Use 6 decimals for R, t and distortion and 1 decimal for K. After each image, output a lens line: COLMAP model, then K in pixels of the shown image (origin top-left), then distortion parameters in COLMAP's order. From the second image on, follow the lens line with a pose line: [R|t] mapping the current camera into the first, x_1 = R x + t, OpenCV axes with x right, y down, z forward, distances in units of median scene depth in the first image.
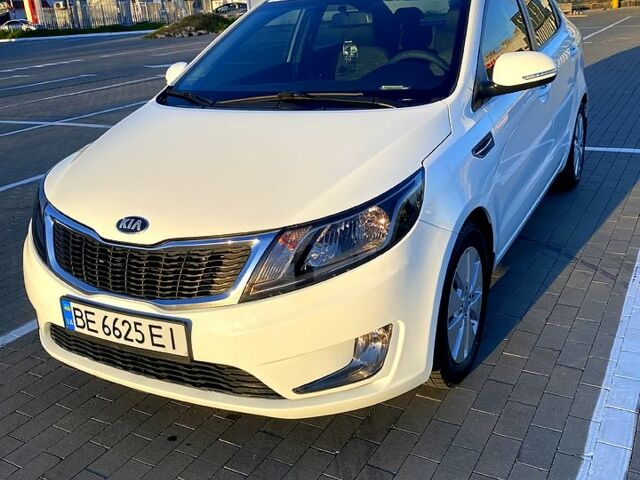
lens RADIAL K [[642.3, 0, 320.0], [0, 642.3, 240.0], [0, 0, 1]] dist [0.096105, -0.184994]
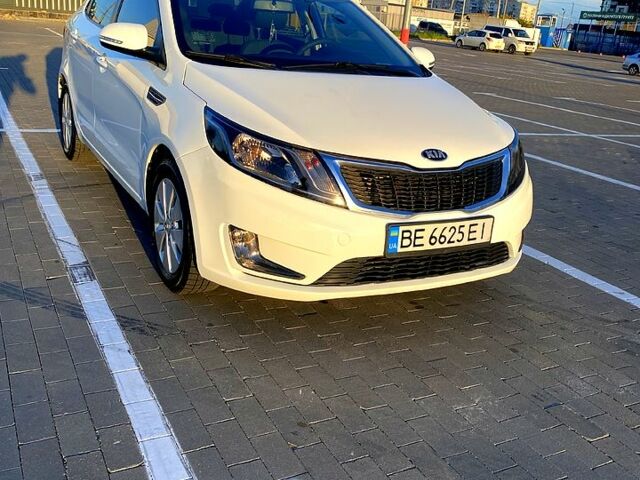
lens RADIAL K [[642.3, 0, 320.0], [0, 642.3, 240.0], [0, 0, 1]] dist [0.096105, -0.184994]
pose [[0.512255, -0.156406, 0.844471, -1.502882], [0.169490, 0.982350, 0.079130, 0.002890], [-0.841943, 0.102595, 0.529723, 0.530573]]
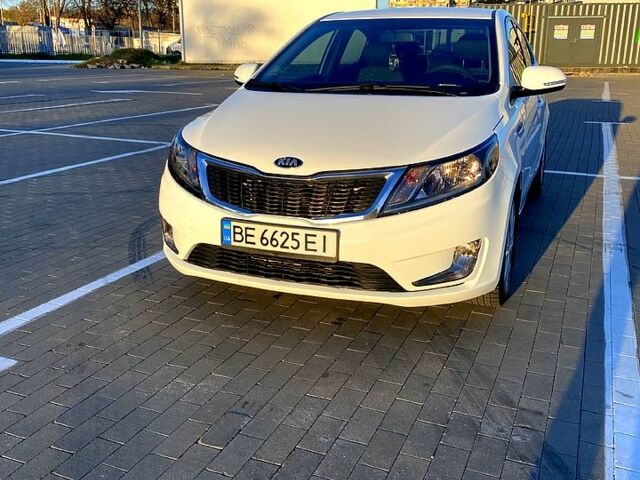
lens RADIAL K [[642.3, 0, 320.0], [0, 642.3, 240.0], [0, 0, 1]] dist [0.096105, -0.184994]
pose [[0.989690, 0.038306, 0.138010, -0.401632], [-0.028543, 0.996993, -0.072041, 0.229457], [-0.140354, 0.067359, 0.987807, -0.311644]]
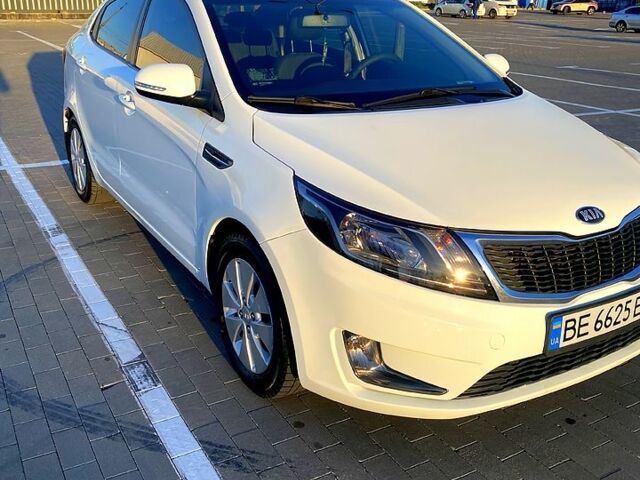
lens RADIAL K [[642.9, 0, 309.1], [0, 642.9, 240.7], [0, 0, 1]] dist [0.106208, -0.206353]
pose [[0.493202, -0.223626, 0.840680, -1.358322], [0.242582, 0.963414, 0.113959, -0.205209], [-0.835408, 0.147729, 0.529406, 0.832533]]
